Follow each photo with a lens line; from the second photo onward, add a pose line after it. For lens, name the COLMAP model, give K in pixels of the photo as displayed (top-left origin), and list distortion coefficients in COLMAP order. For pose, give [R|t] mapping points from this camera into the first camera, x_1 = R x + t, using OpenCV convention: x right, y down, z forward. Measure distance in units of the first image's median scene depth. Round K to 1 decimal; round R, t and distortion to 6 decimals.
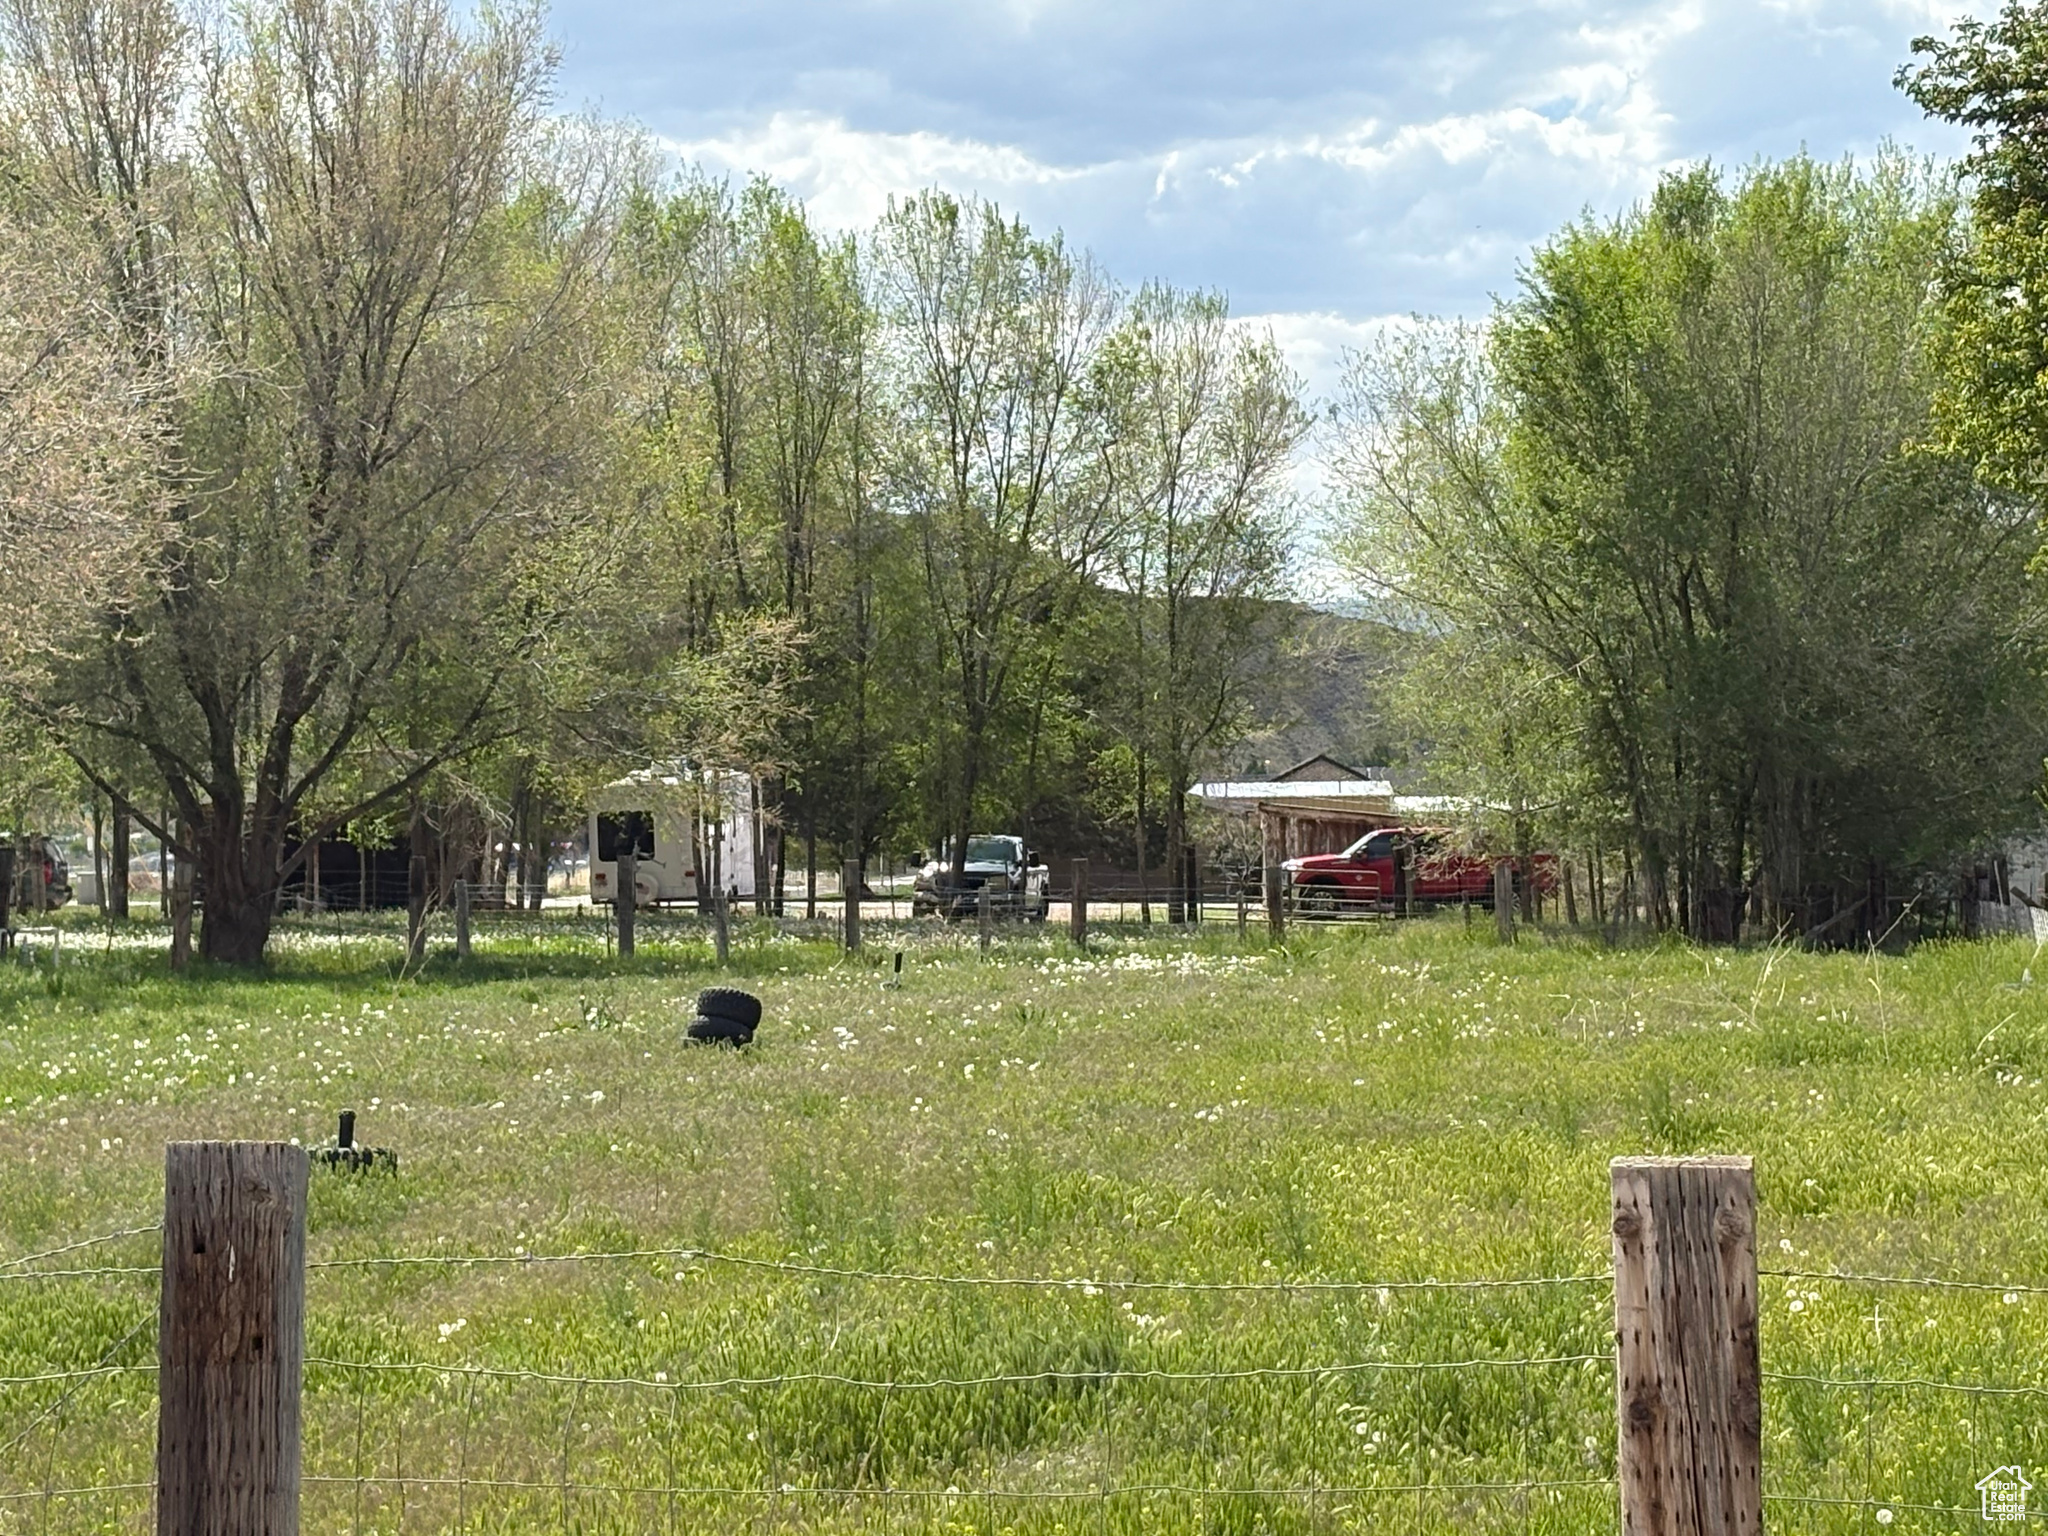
lens RADIAL K [[5120.8, 0, 975.2], [0, 5120.8, 836.6], [0, 0, 1]] dist [0.281418, 0.000000]
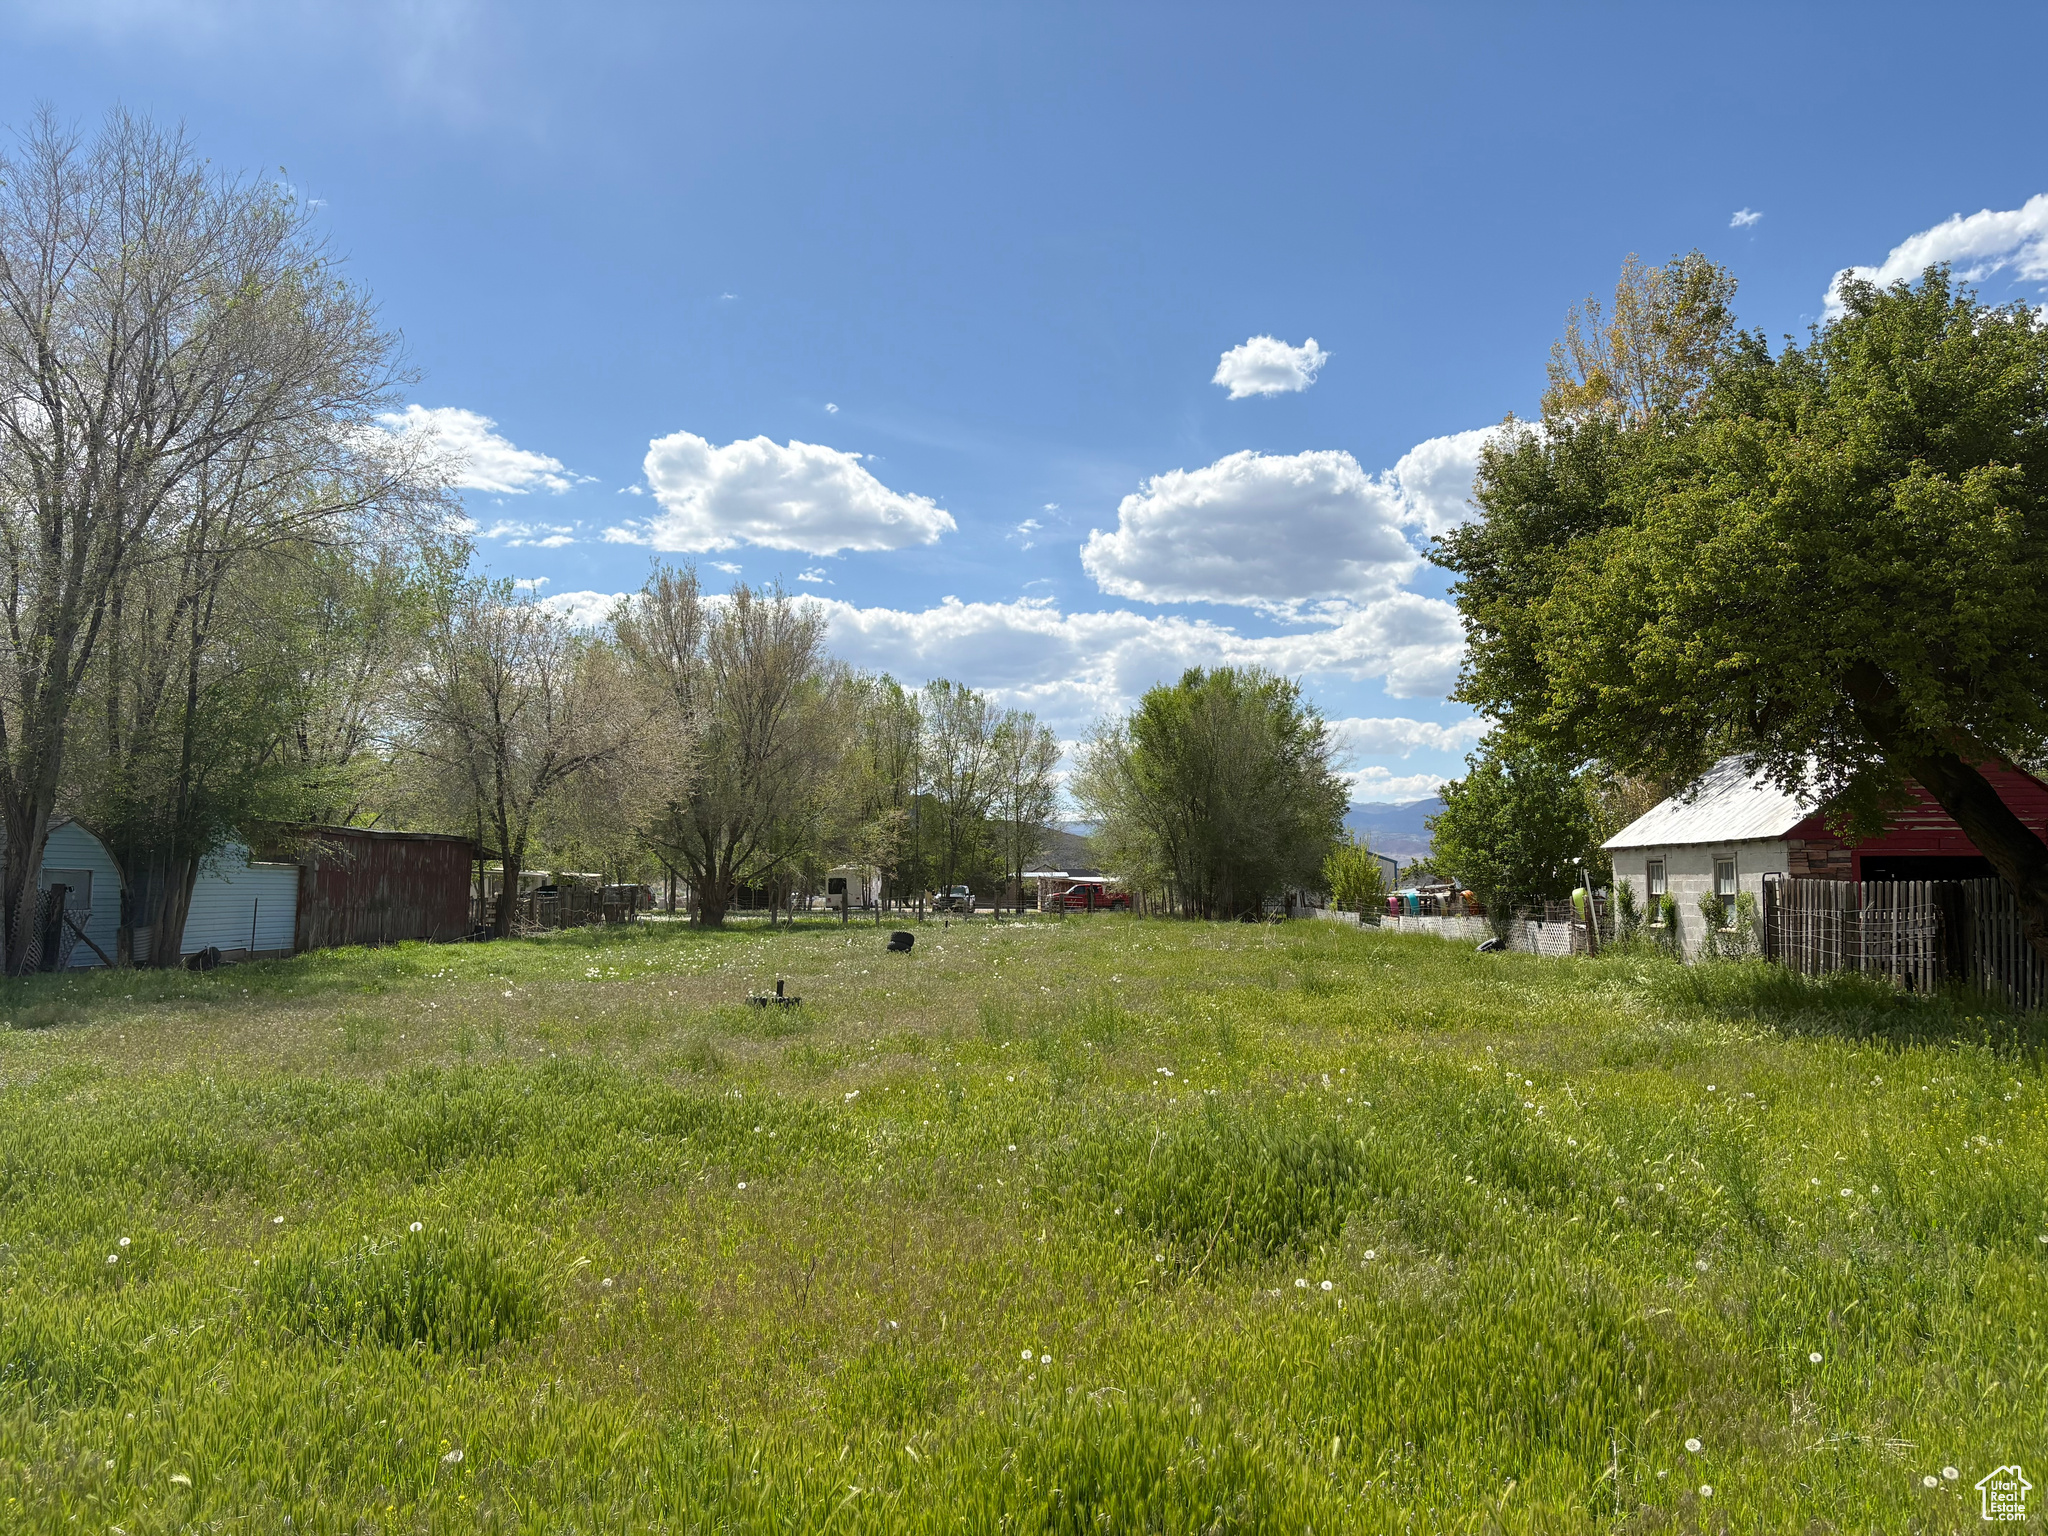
lens RADIAL K [[1522.8, 0, 1029.1], [0, 1522.8, 767.2], [0, 0, 1]] dist [0.036958, -0.039756]
pose [[0.997837, 0.007761, 0.065277, -0.019422], [-0.002393, 0.996636, -0.081922, 0.004972], [-0.065694, 0.081589, 0.994499, 0.108600]]
